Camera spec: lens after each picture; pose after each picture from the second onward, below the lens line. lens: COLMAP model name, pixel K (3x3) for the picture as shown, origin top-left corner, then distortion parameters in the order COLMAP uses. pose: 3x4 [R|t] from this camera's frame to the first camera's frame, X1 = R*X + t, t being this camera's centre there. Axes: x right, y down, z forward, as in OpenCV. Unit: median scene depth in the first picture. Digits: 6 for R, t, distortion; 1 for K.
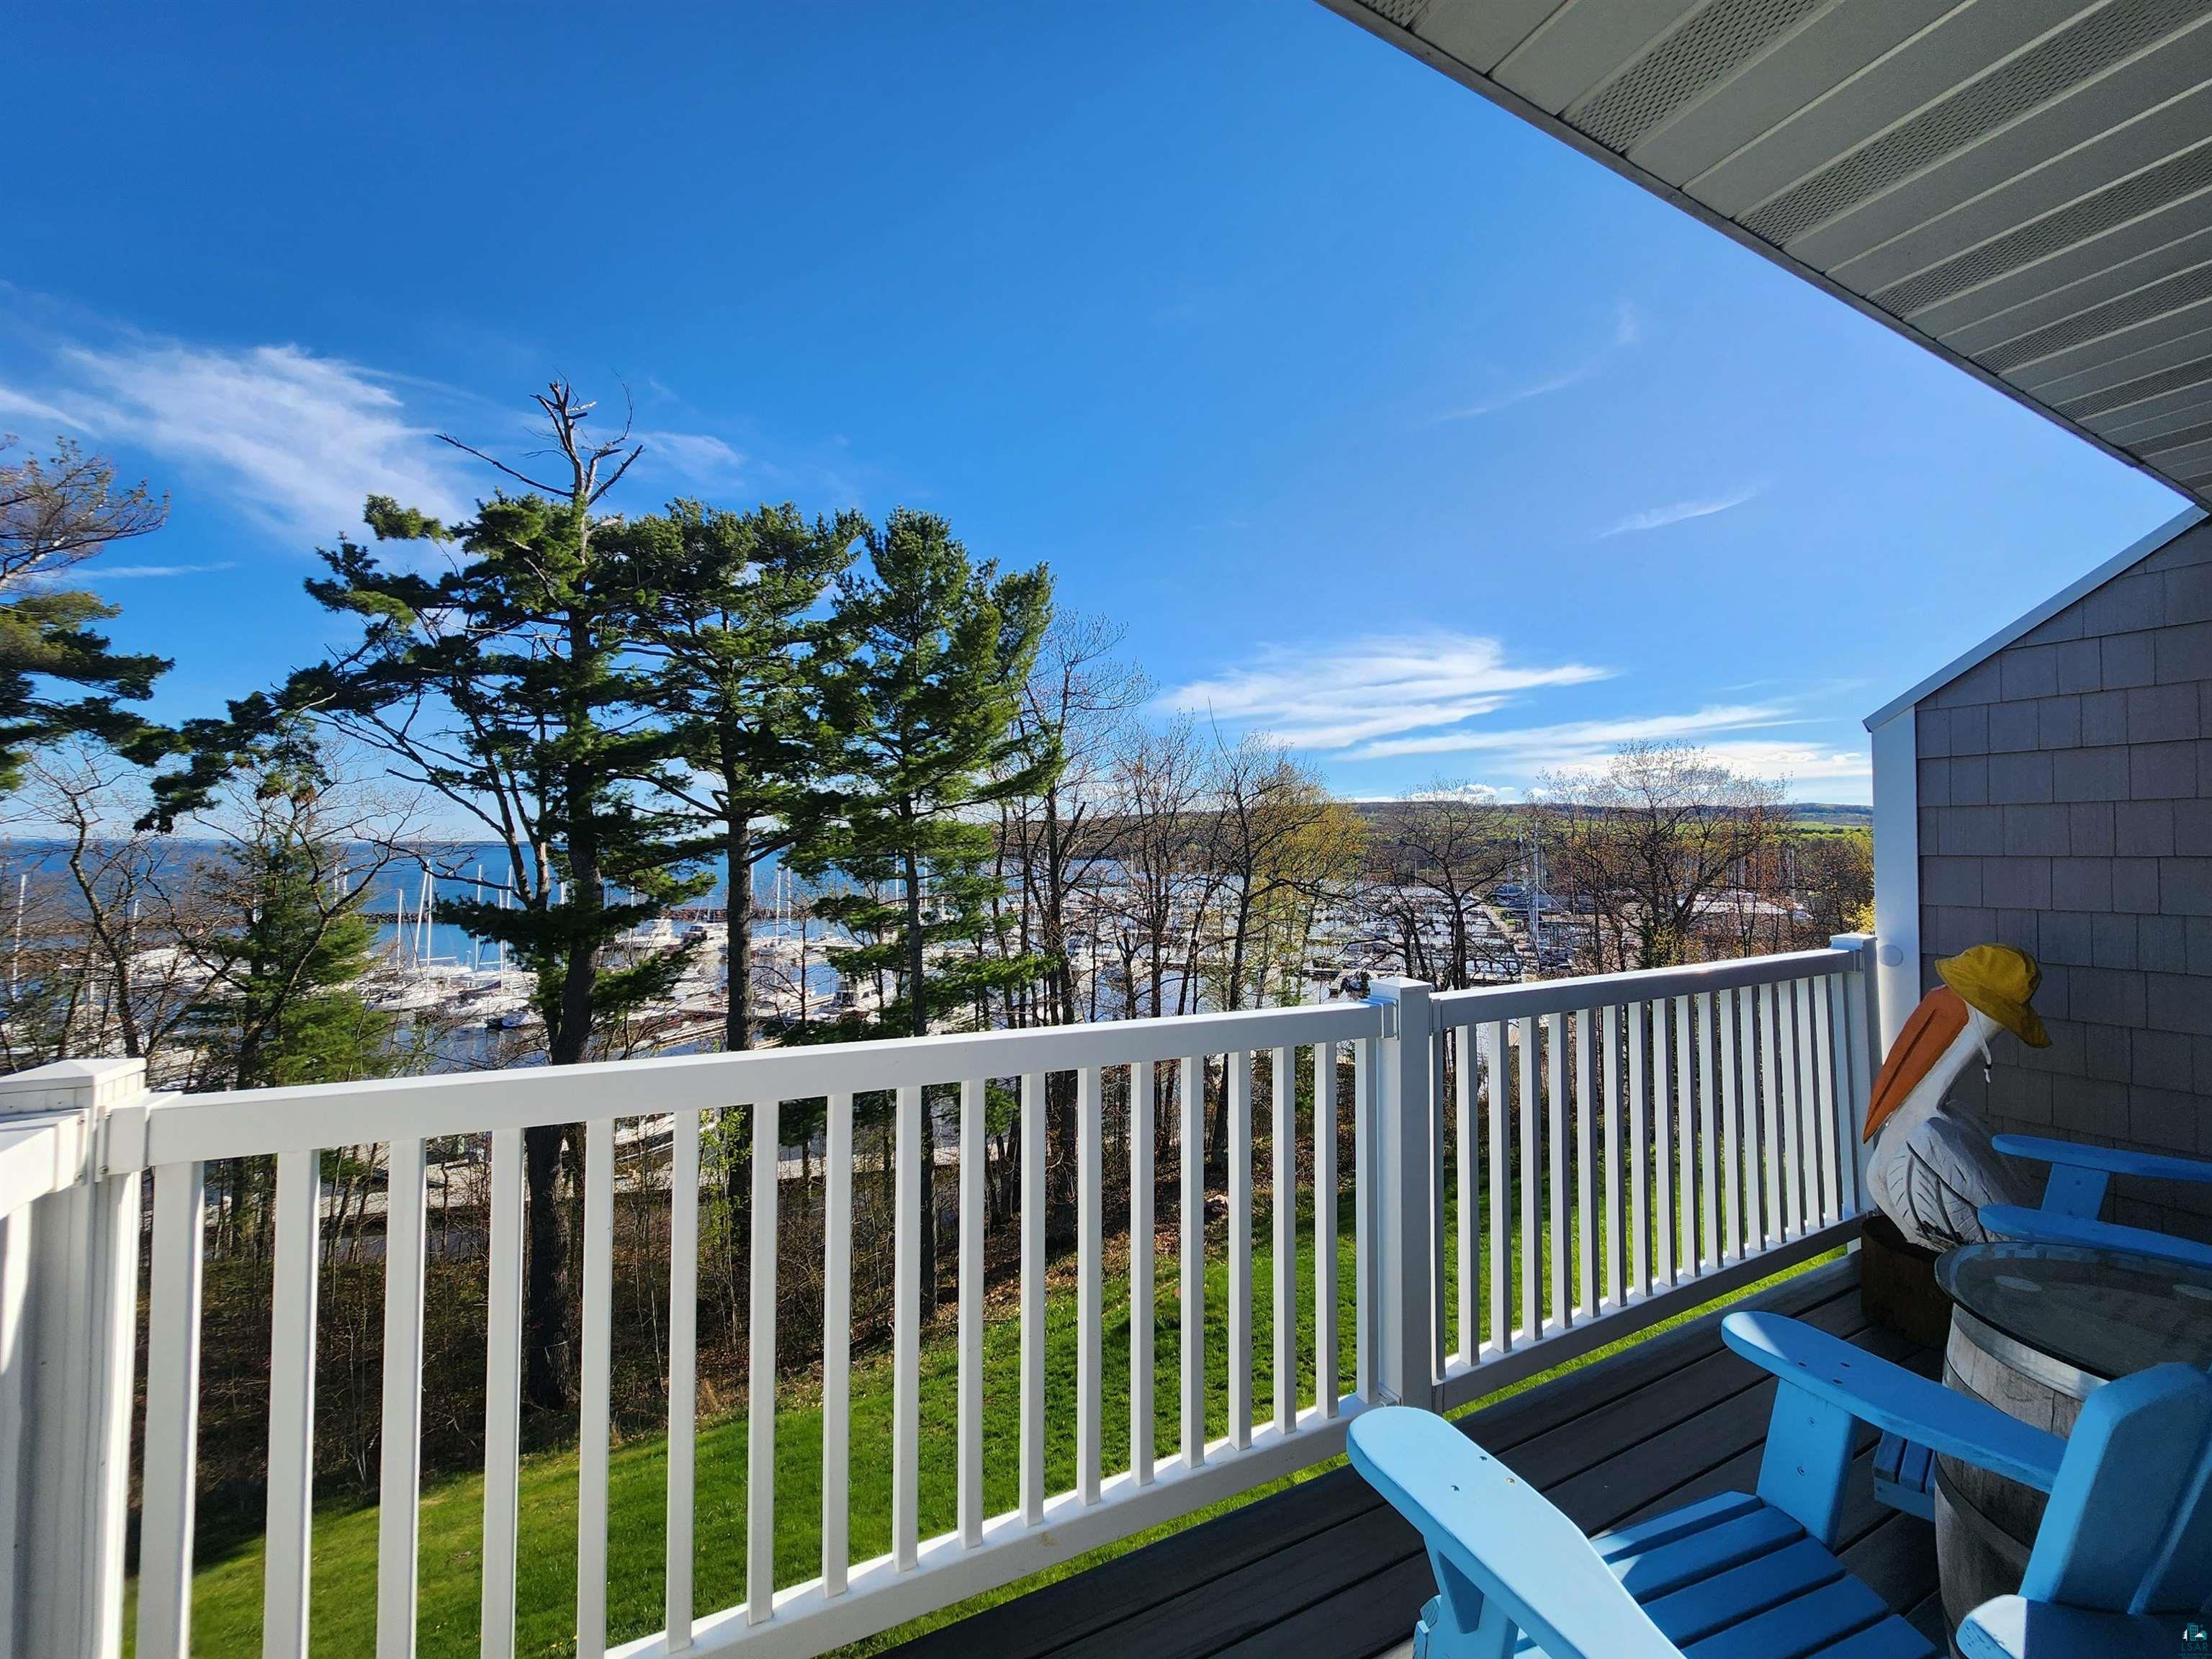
lens RADIAL K [[916.8, 0, 1115.0], [0, 916.8, 820.0], [0, 0, 1]] dist [0.004006, -0.001334]
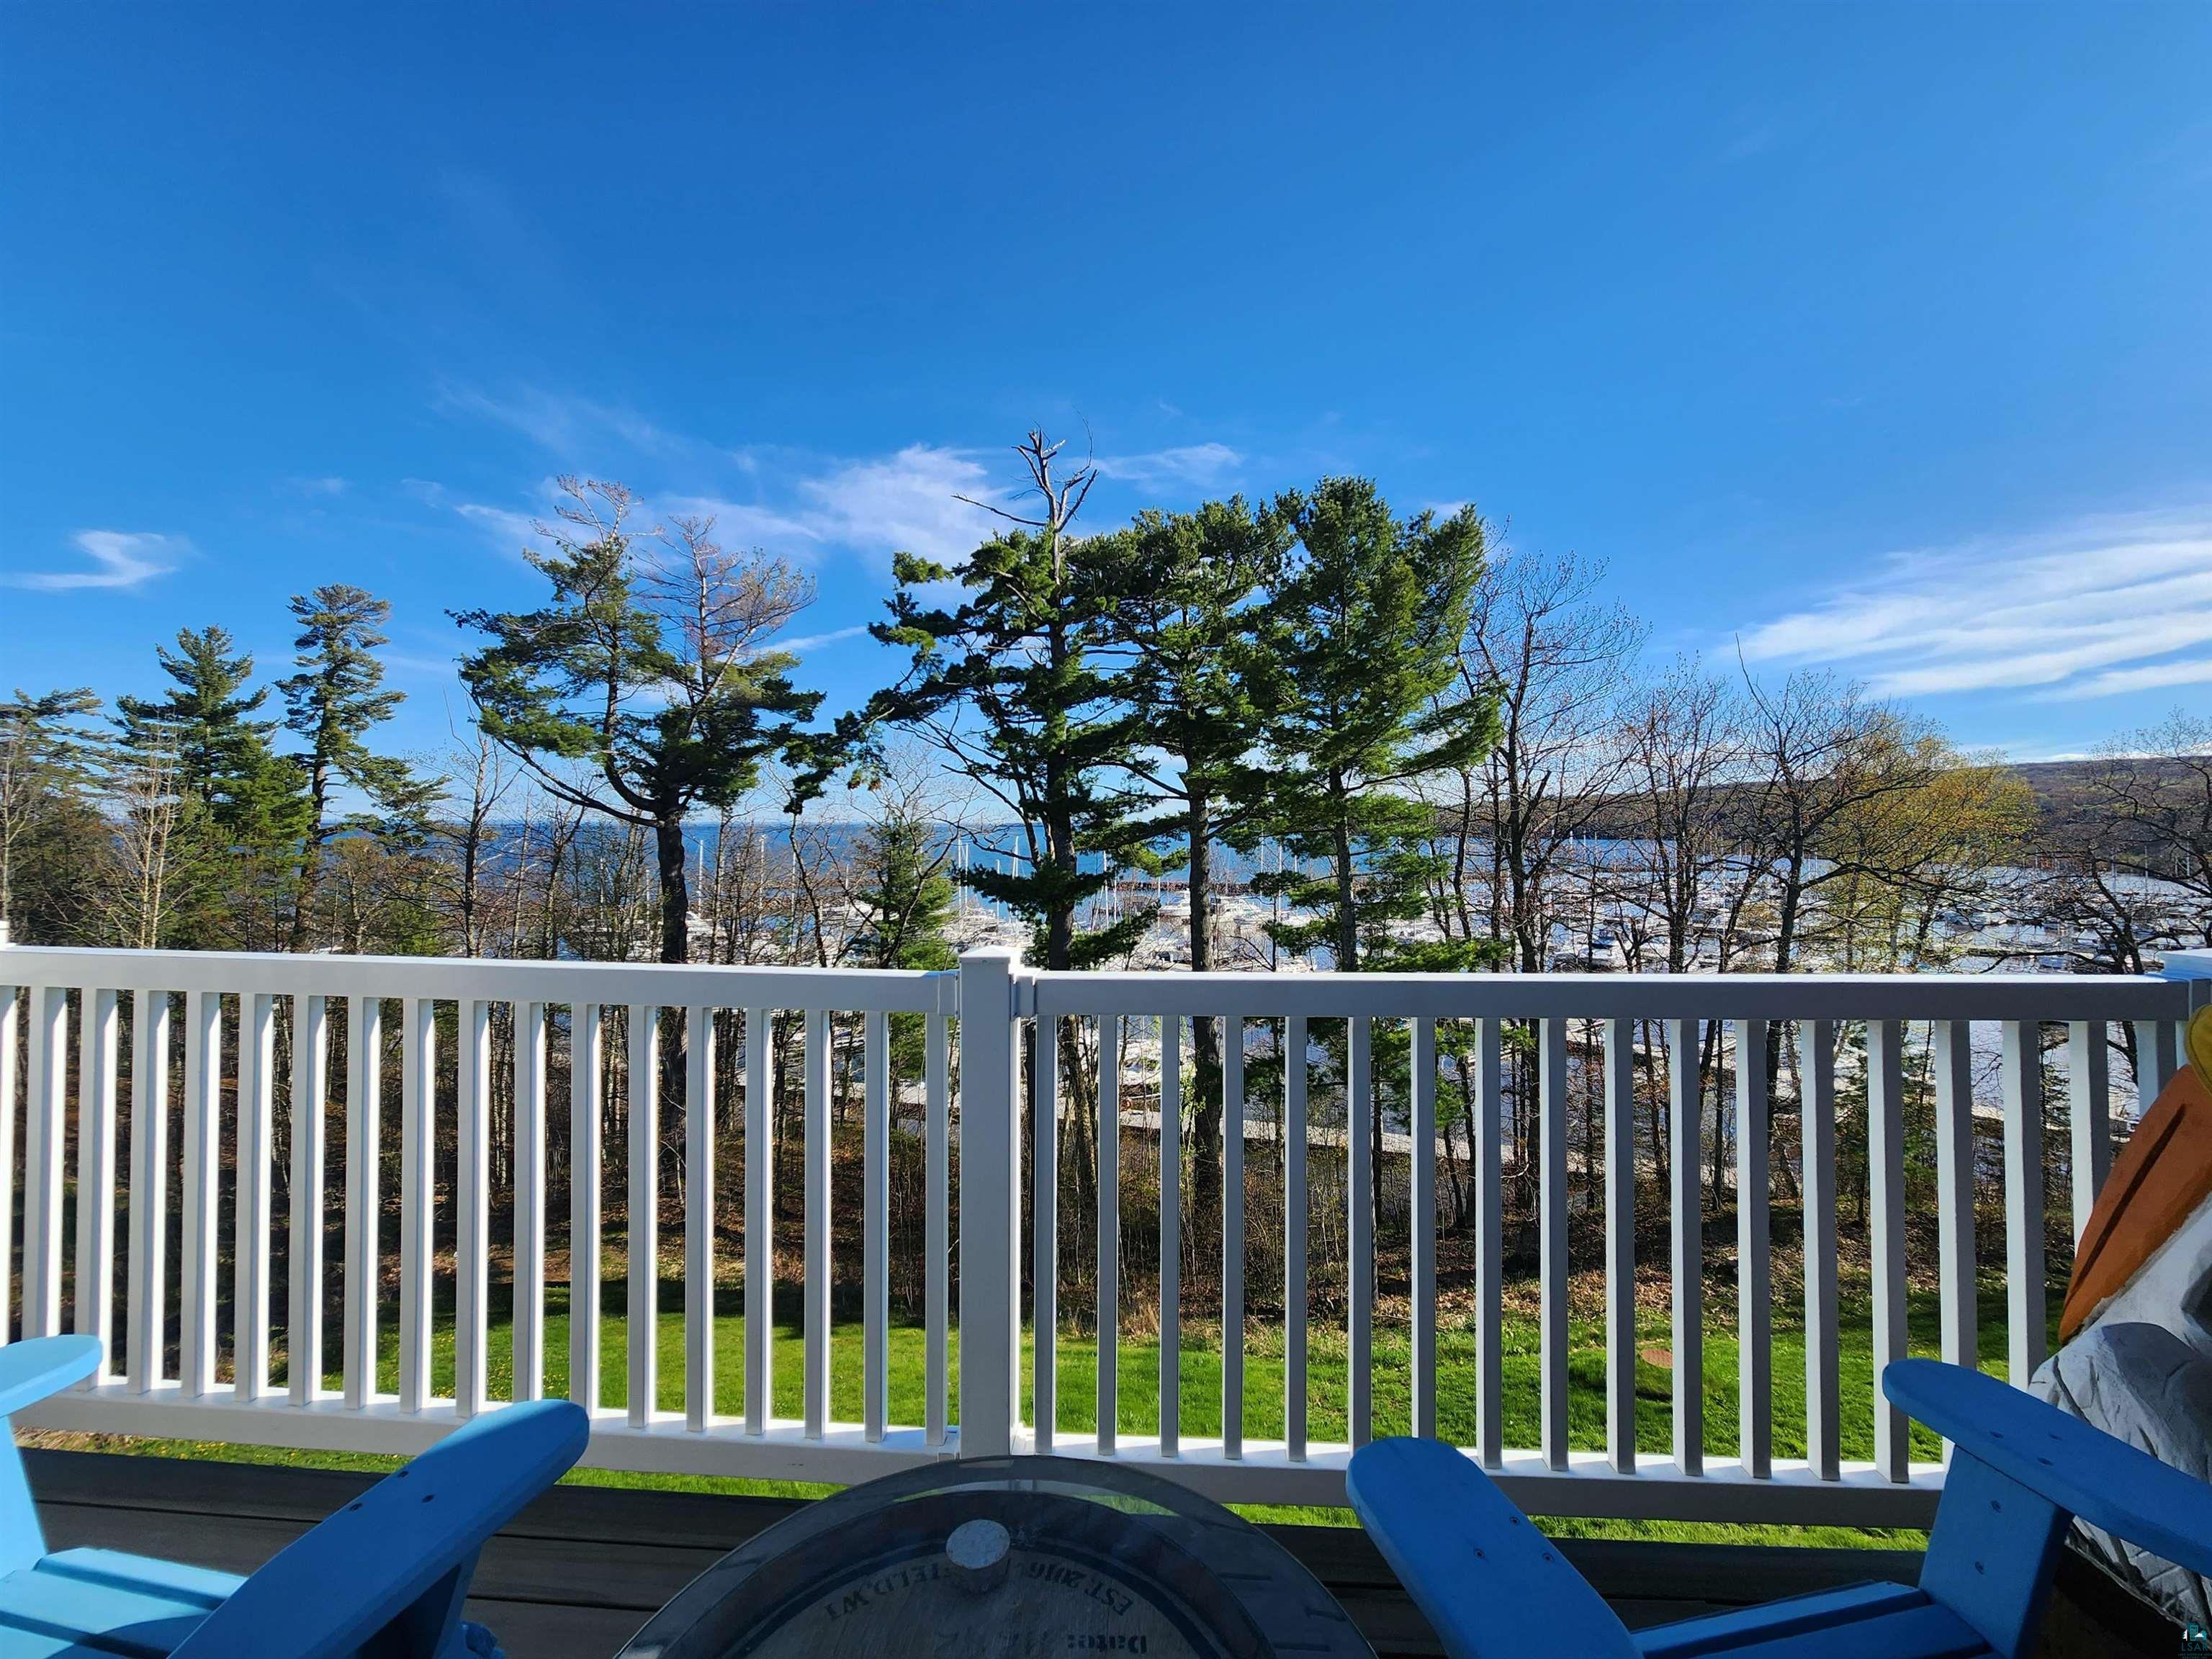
lens RADIAL K [[916.8, 0, 1092.3], [0, 916.8, 829.0], [0, 0, 1]] dist [0.004006, -0.001334]
pose [[0.844966, -0.000602, -0.534819, 0.067146], [0.018207, 0.999452, 0.027640, 0.003112], [0.534510, -0.033093, 0.844514, 0.022750]]
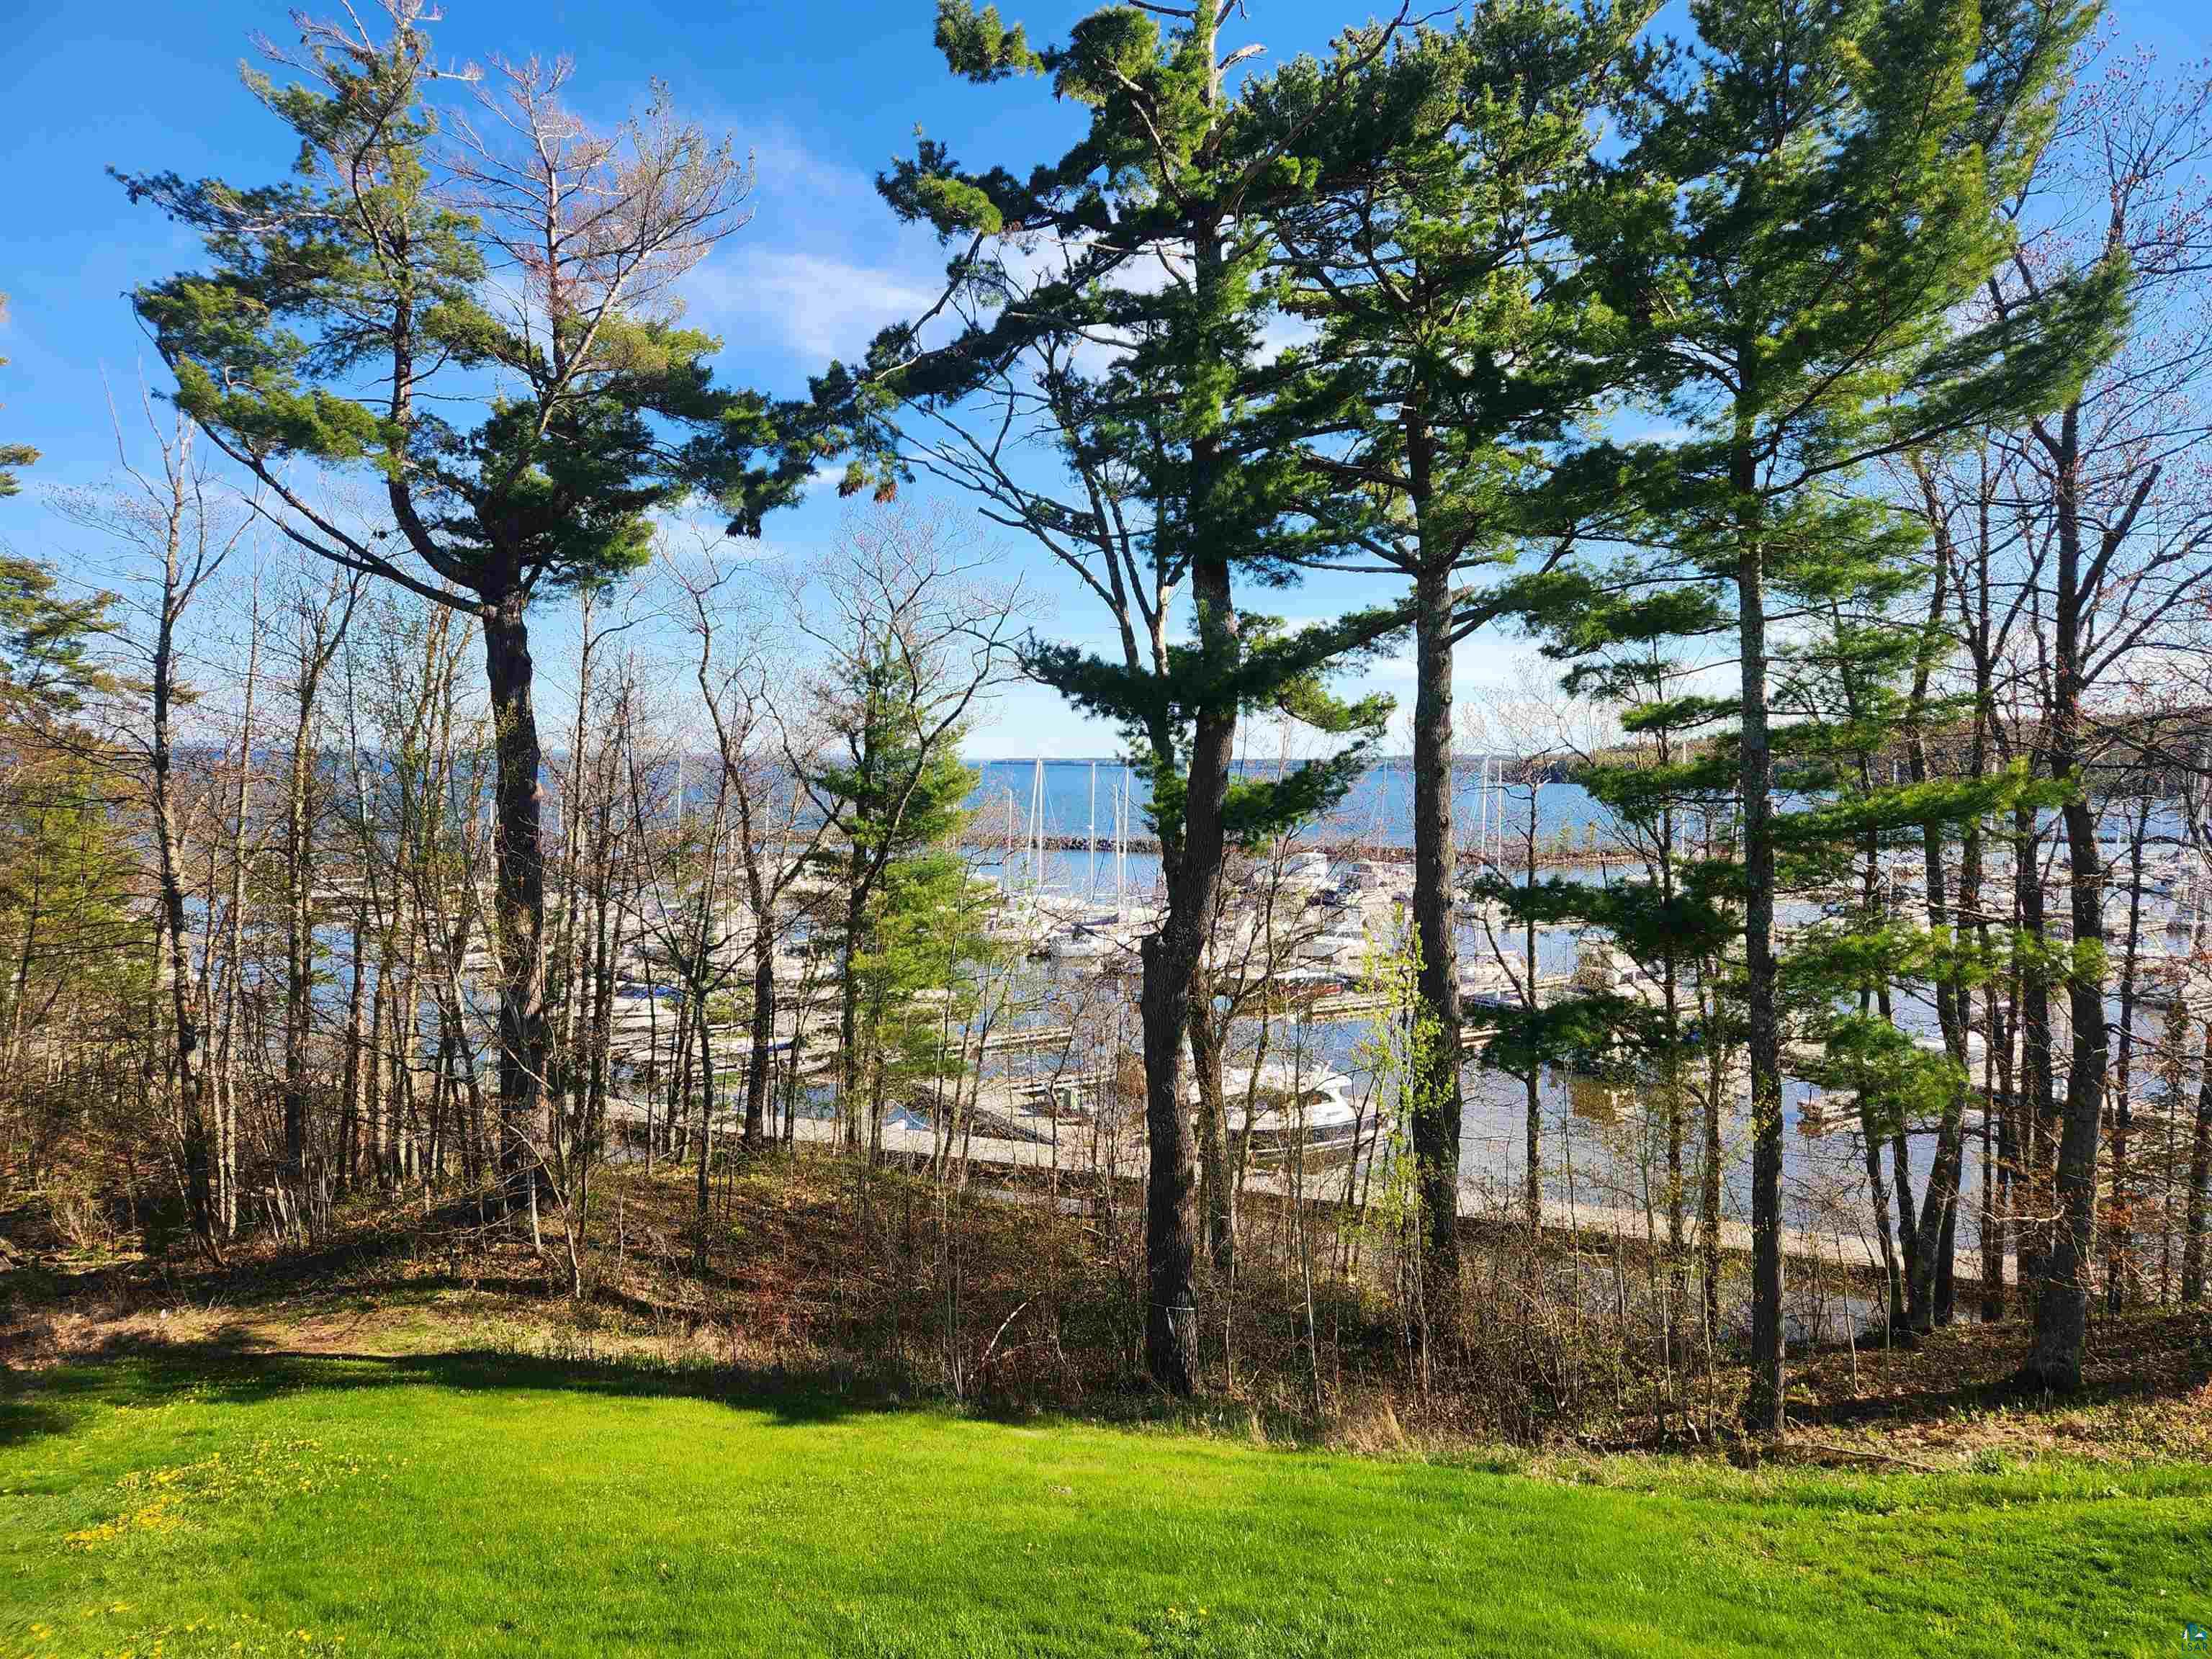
lens RADIAL K [[1492.9, 0, 1089.1], [0, 1492.9, 848.9], [0, 0, 1]] dist [0.077899, -0.059323]
pose [[0.820842, 0.042871, -0.569544, -0.027195], [0.010977, 0.995811, 0.090777, 0.098321], [0.571050, -0.080765, 0.816933, 0.049314]]
